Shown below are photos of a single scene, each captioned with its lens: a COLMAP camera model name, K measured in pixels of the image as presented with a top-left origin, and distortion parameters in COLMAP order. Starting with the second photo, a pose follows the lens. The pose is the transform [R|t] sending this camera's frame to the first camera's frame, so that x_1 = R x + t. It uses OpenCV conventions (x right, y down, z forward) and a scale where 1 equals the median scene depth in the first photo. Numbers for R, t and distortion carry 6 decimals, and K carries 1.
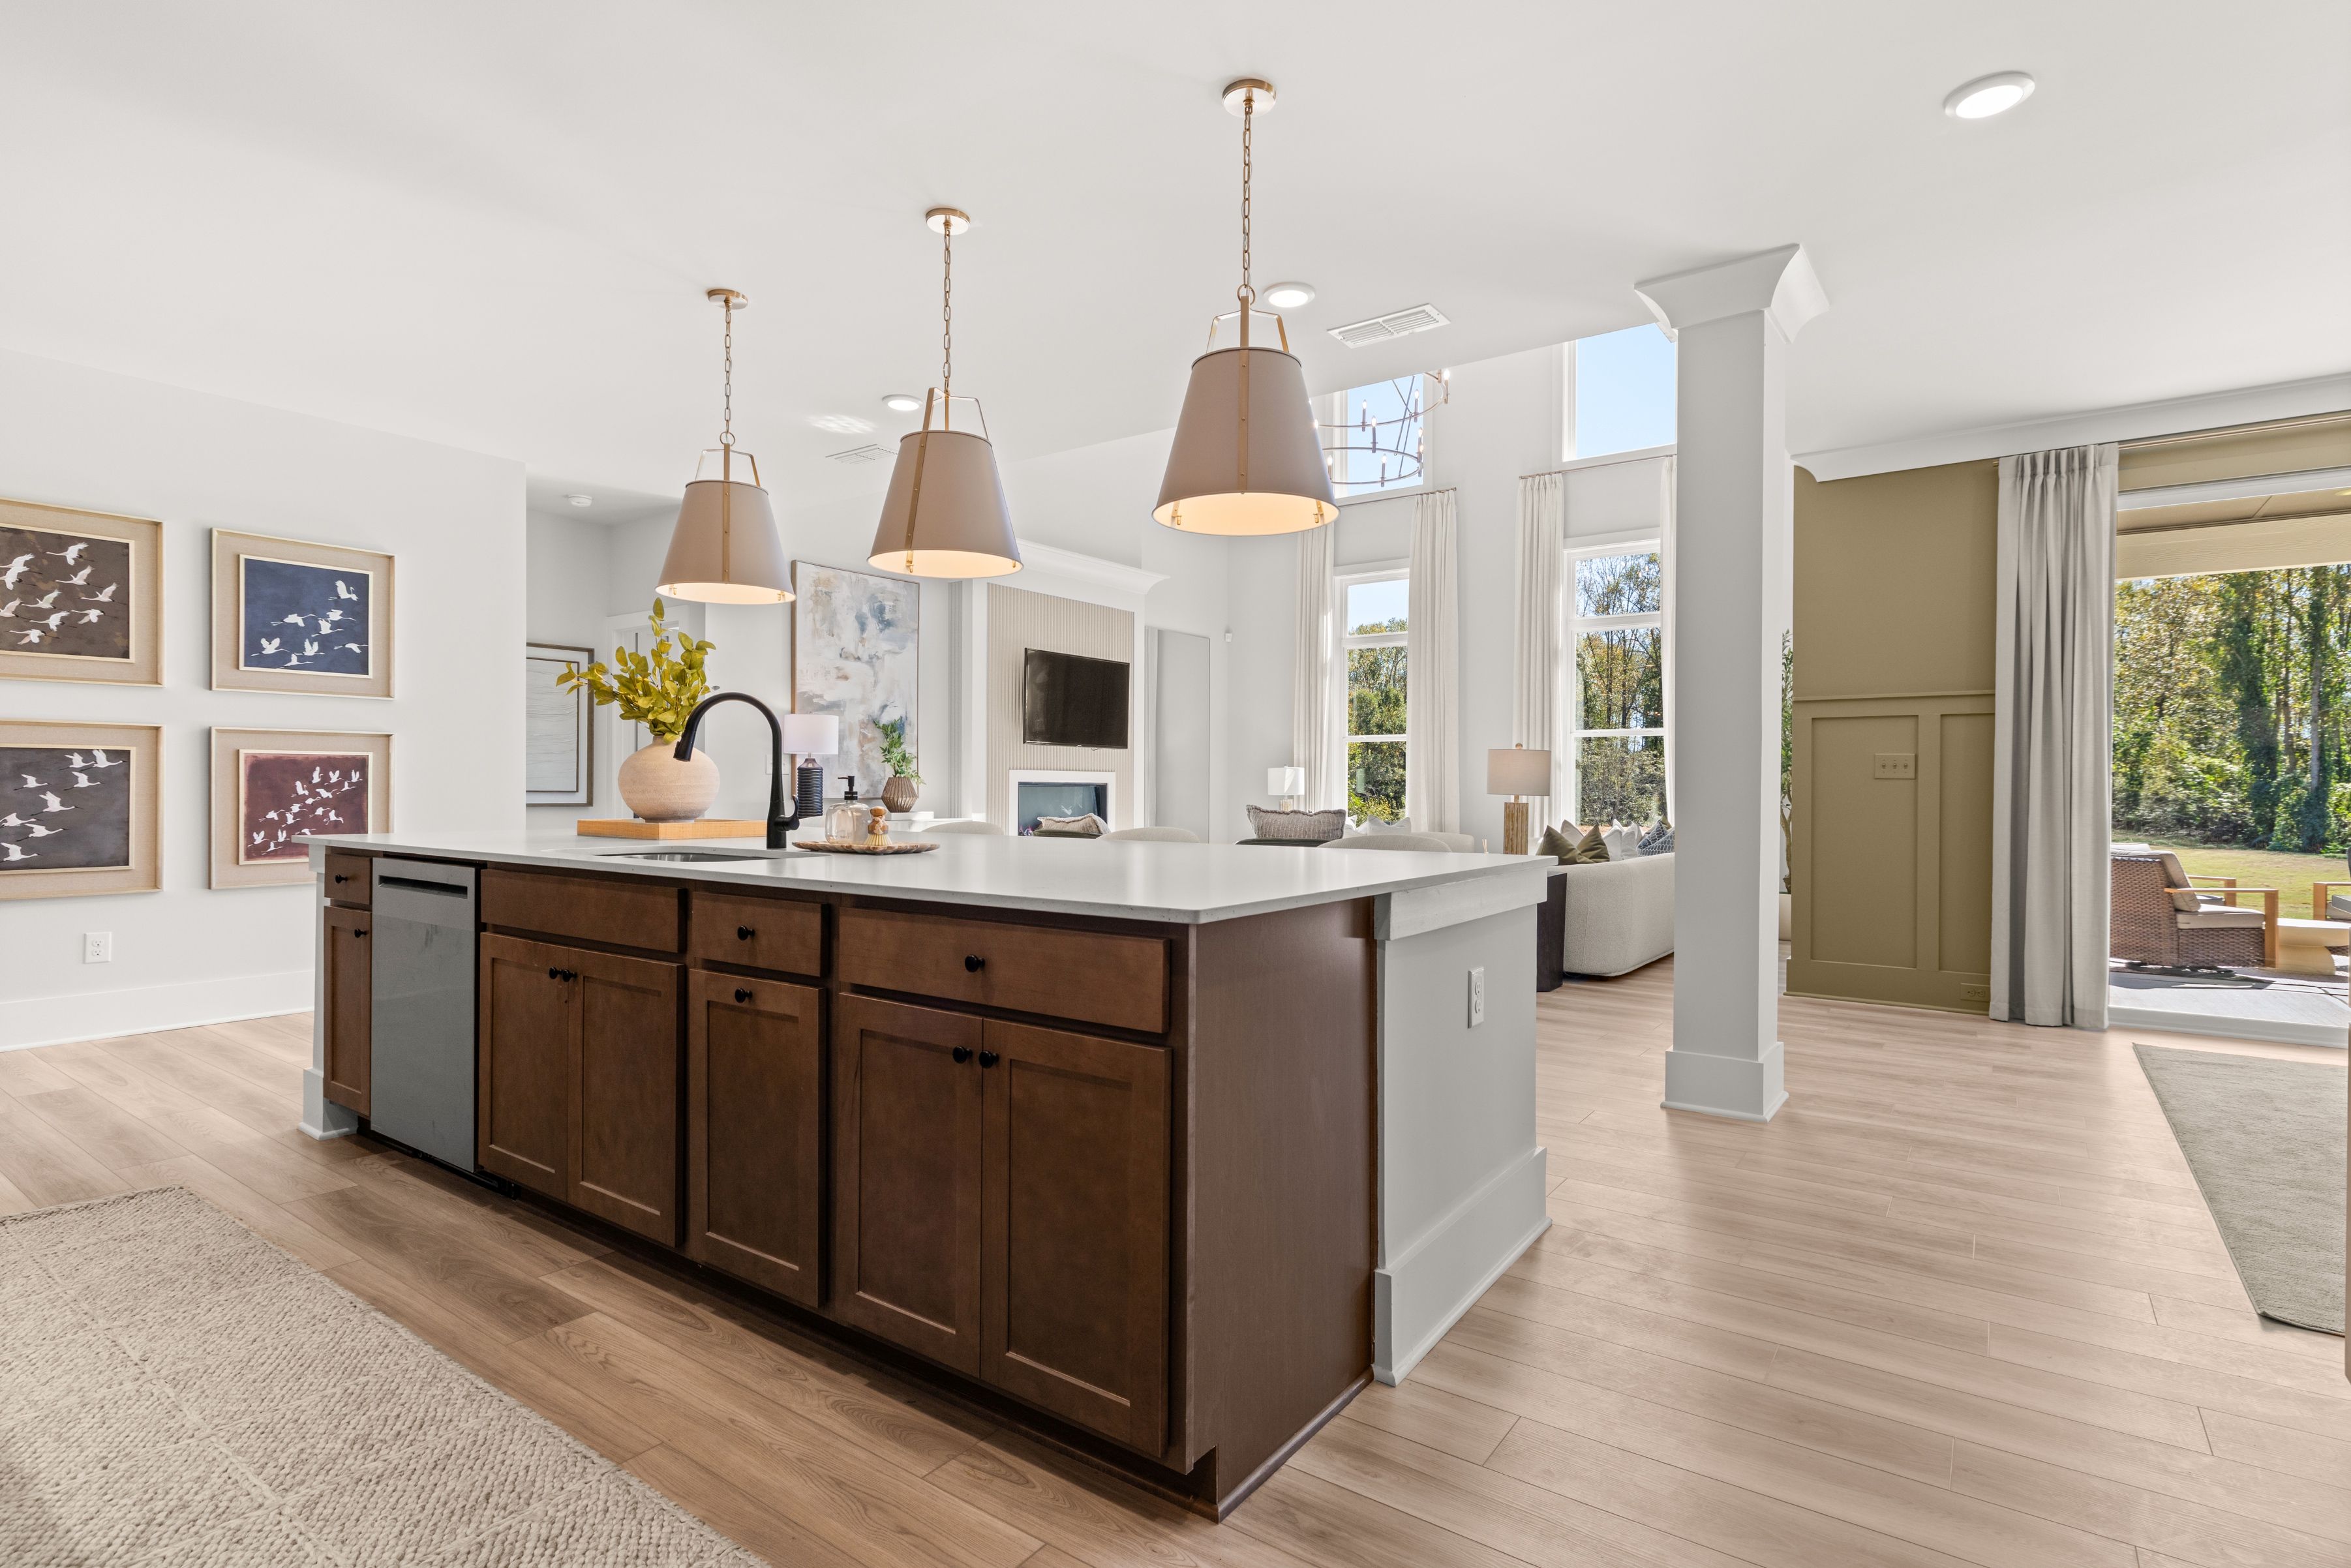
lens RADIAL K [[1145.8, 0, 1178.3], [0, 1145.8, 798.3], [0, 0, 1]] dist [0.000563, -0.002466]
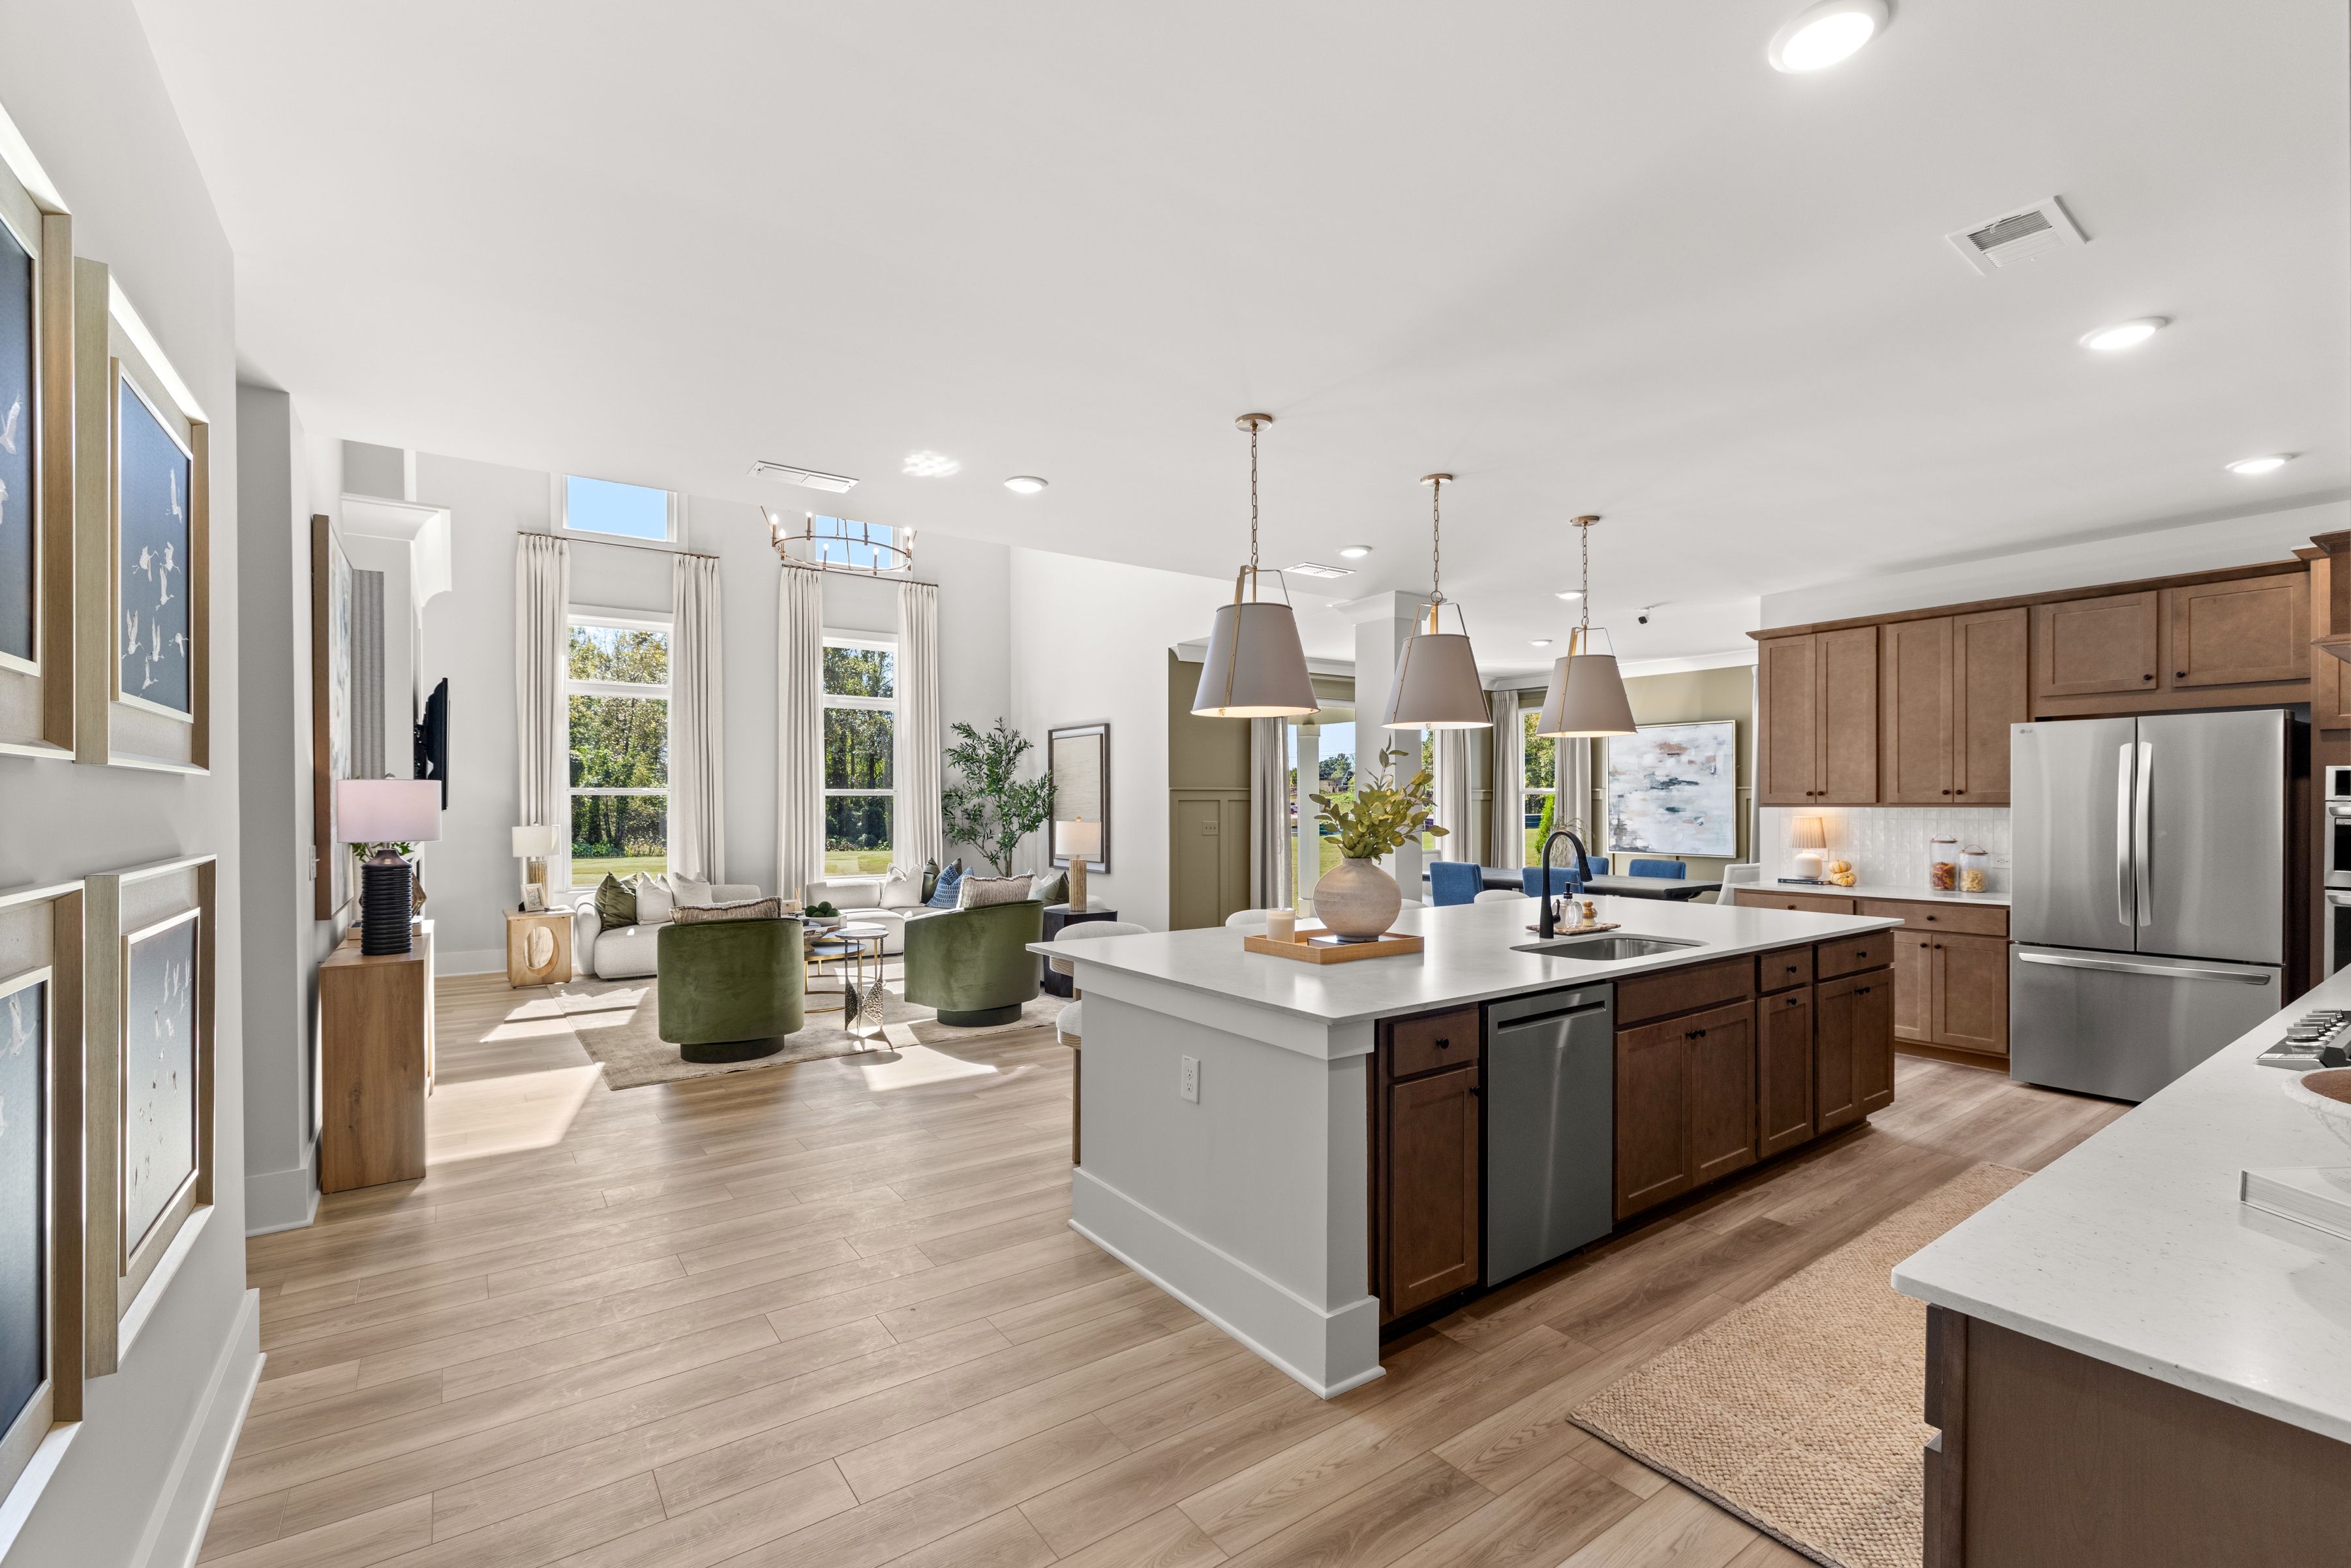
lens RADIAL K [[1024.0, 0, 1165.7], [0, 1024.0, 795.2], [0, 0, 1]] dist [-0.010189, 0.002217]
pose [[0.326675, 0.001484, 0.945136, -0.983987], [0.014978, 0.999865, -0.006747, -0.075986], [-0.945018, 0.016361, 0.326609, 0.593240]]
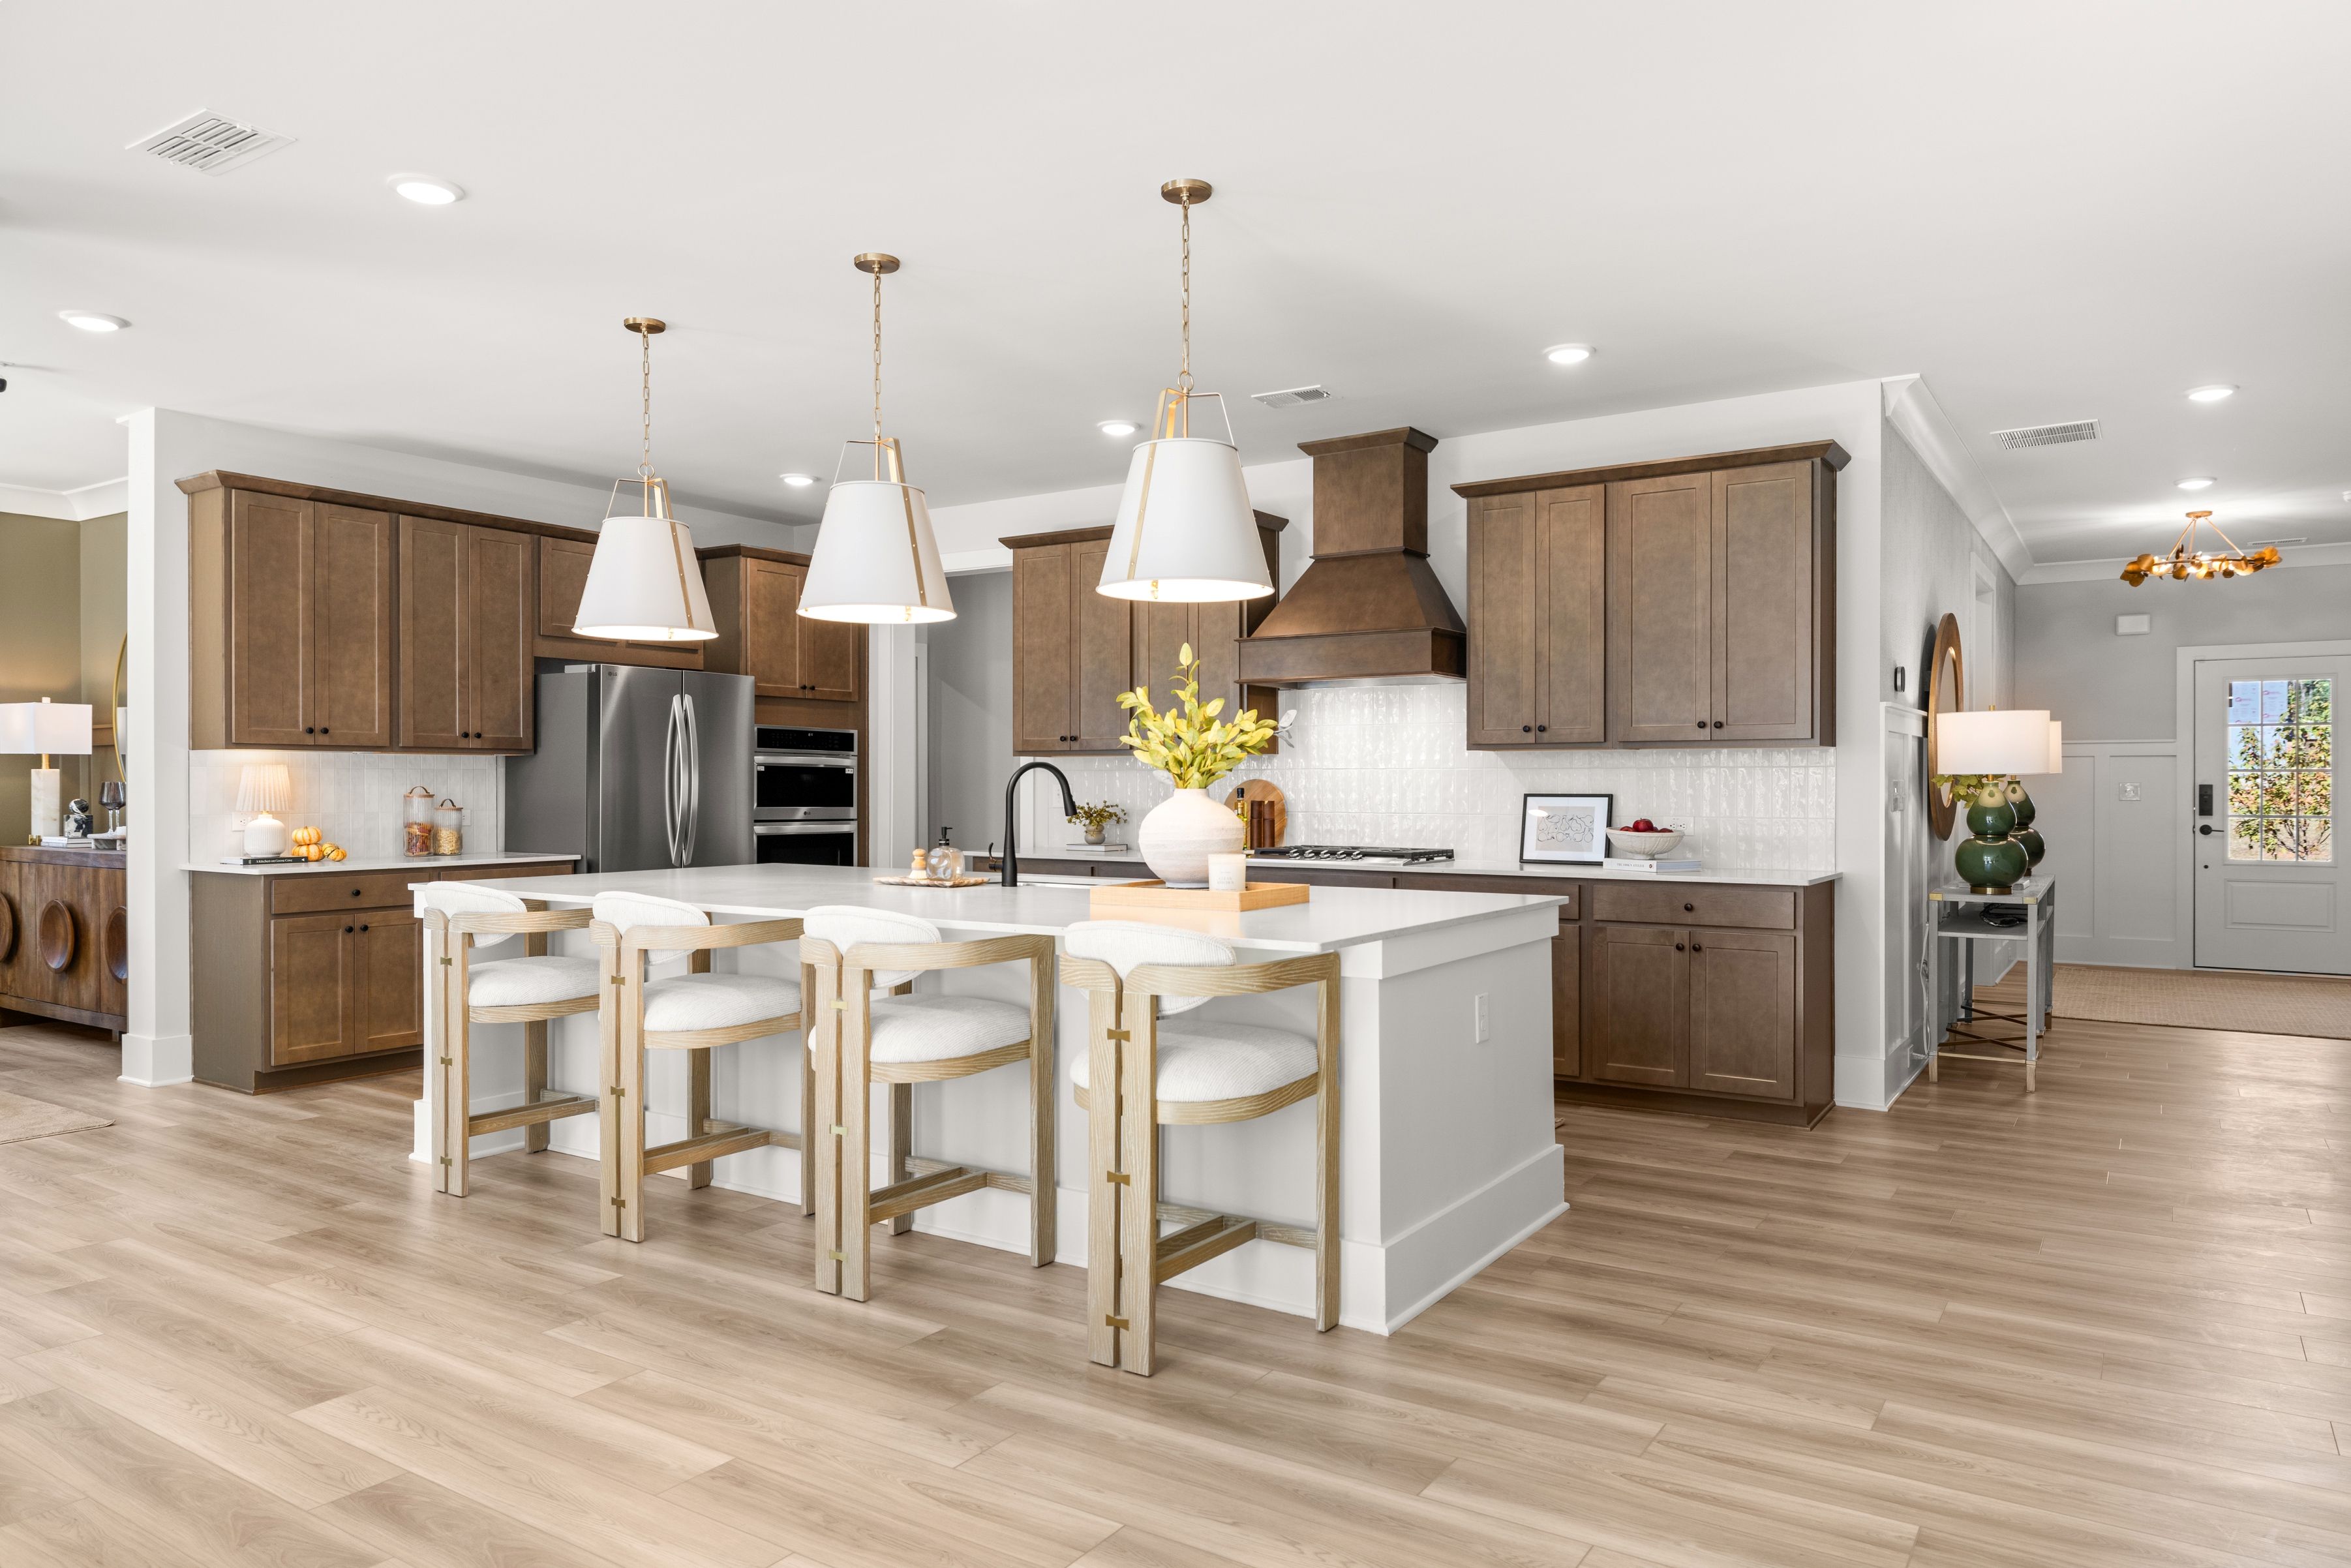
lens RADIAL K [[1498.7, 0, 1155.0], [0, 1498.7, 797.5], [0, 0, 1]] dist [-0.000533, 0.000644]
pose [[-0.999485, -0.005959, -0.031547, -0.263910], [-0.006570, 0.999792, 0.019299, -0.048205], [0.031425, 0.019497, -0.999316, 1.505456]]
